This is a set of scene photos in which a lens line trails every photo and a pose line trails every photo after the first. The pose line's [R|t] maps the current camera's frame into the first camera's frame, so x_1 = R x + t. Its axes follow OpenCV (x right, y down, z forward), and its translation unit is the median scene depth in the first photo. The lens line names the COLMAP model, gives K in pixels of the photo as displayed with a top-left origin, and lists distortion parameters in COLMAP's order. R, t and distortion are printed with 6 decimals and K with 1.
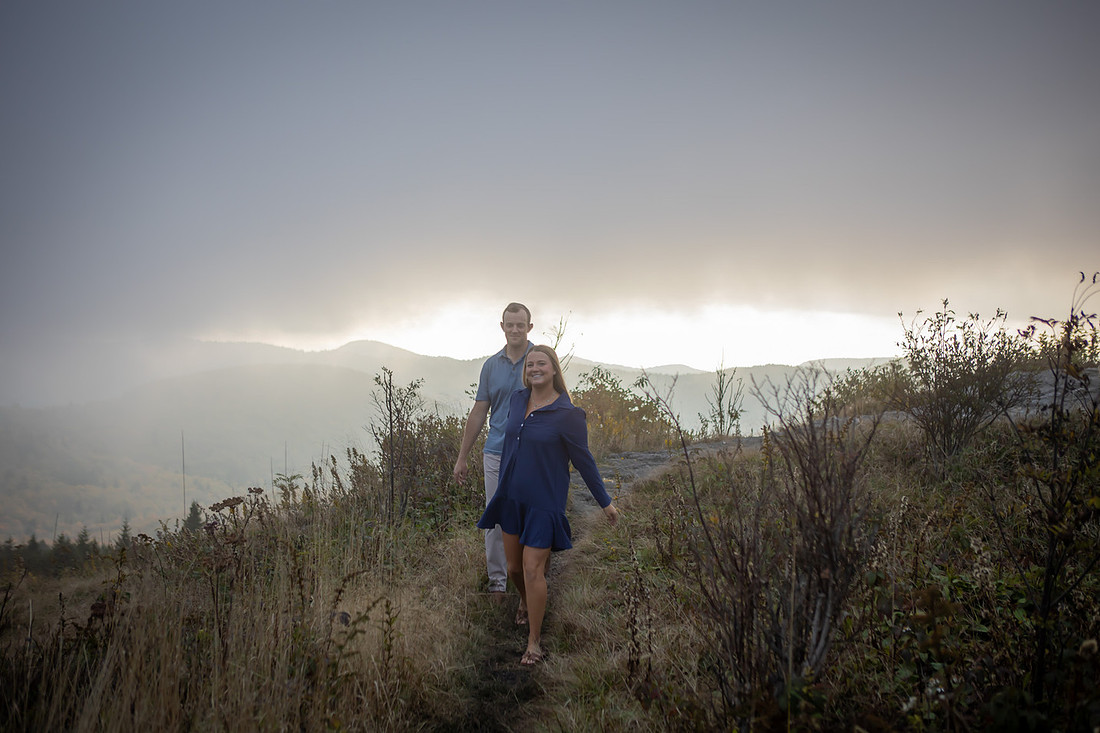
lens RADIAL K [[1145.5, 0, 550.1], [0, 1145.5, 369.7], [0, 0, 1]] dist [-0.091074, 0.163043]
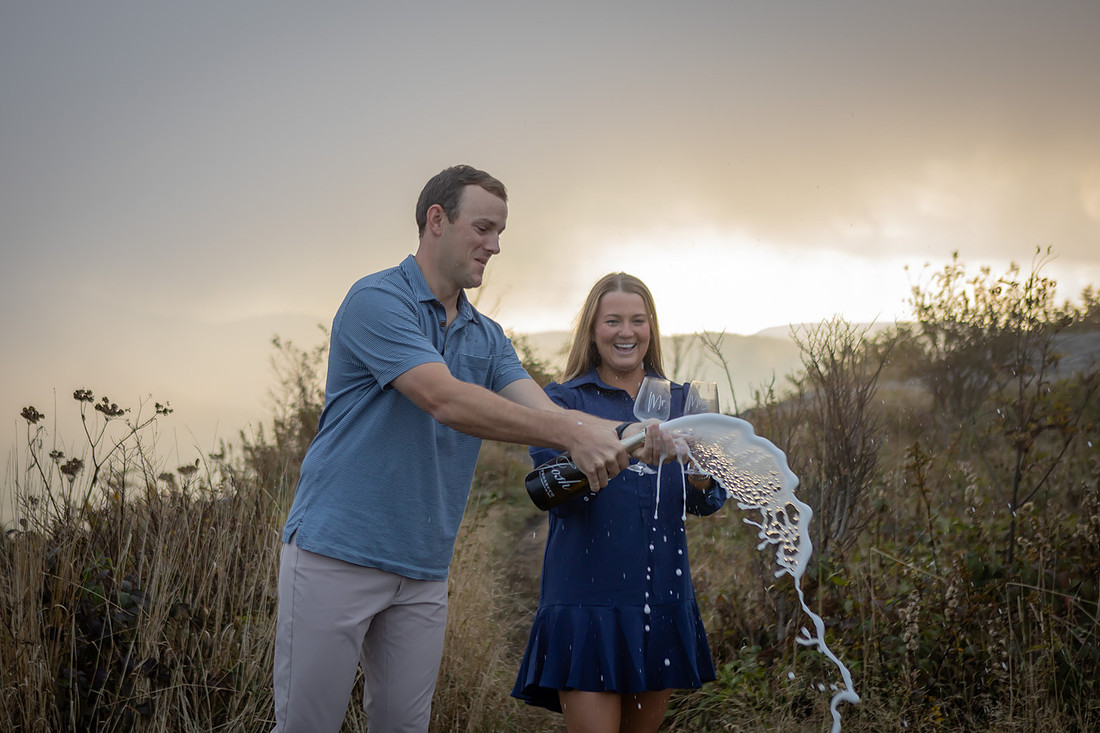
lens RADIAL K [[1638.6, 0, 551.7], [0, 1638.6, 364.4], [0, 0, 1]] dist [0.055809, -0.051787]
pose [[0.996527, 0.000822, 0.083270, -0.092424], [-0.002271, 0.999848, 0.017307, 0.007311], [-0.083243, -0.017436, 0.996377, -0.313601]]
